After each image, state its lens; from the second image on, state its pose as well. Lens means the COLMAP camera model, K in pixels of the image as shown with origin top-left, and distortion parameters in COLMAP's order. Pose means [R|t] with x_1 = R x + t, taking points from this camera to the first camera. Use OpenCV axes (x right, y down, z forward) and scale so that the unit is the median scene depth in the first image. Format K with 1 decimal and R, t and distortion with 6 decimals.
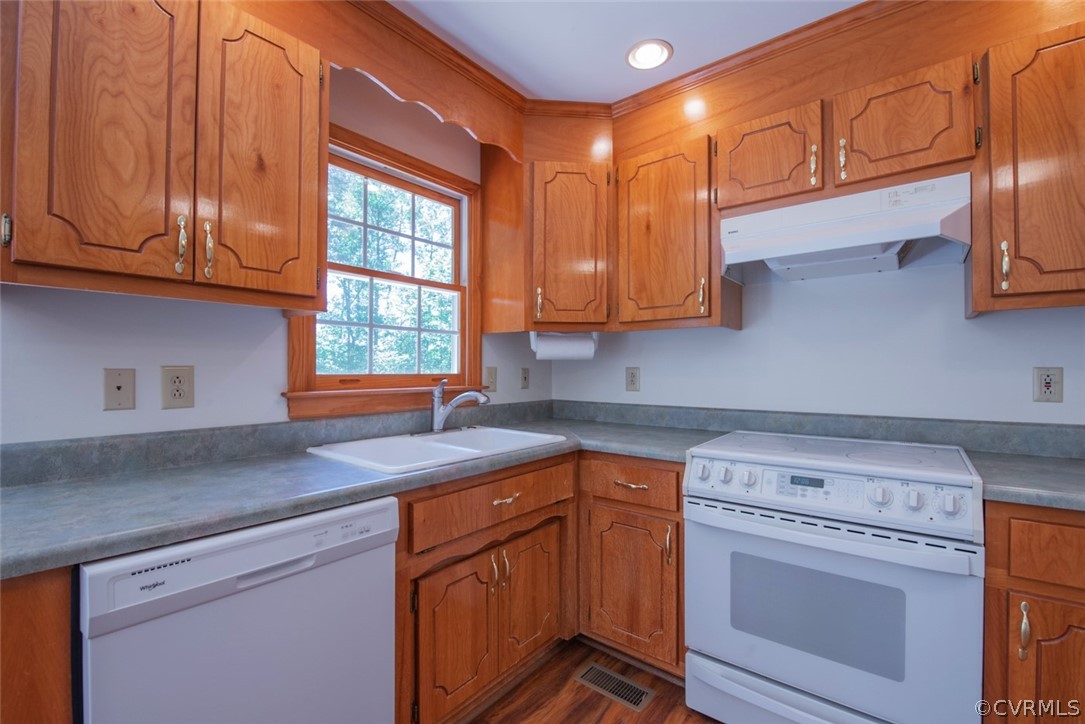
lens RADIAL K [[470.5, 0, 538.3], [0, 470.5, 367.6], [0, 0, 1]] dist [-0.008482, -0.003952]
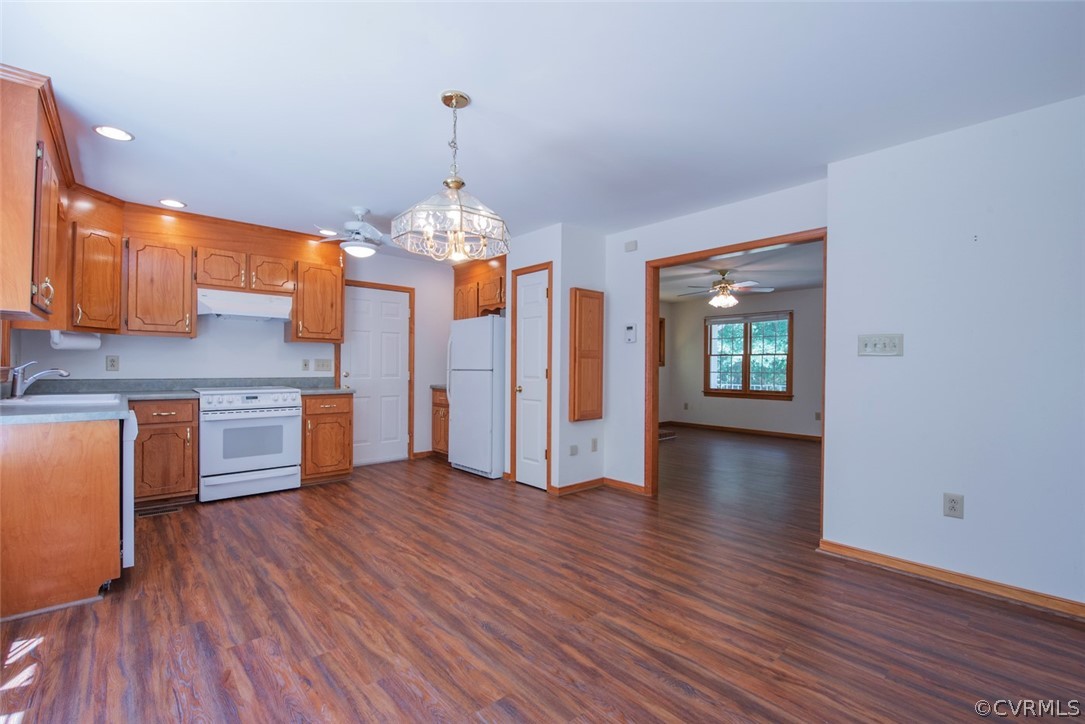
lens RADIAL K [[470.5, 0, 539.5], [0, 470.5, 364.3], [0, 0, 1]] dist [-0.008482, -0.003952]
pose [[0.156503, 0.007134, 0.987652, -1.577406], [-0.012686, 0.999906, -0.005212, 0.024327], [-0.987596, -0.011713, 0.156579, -0.941722]]
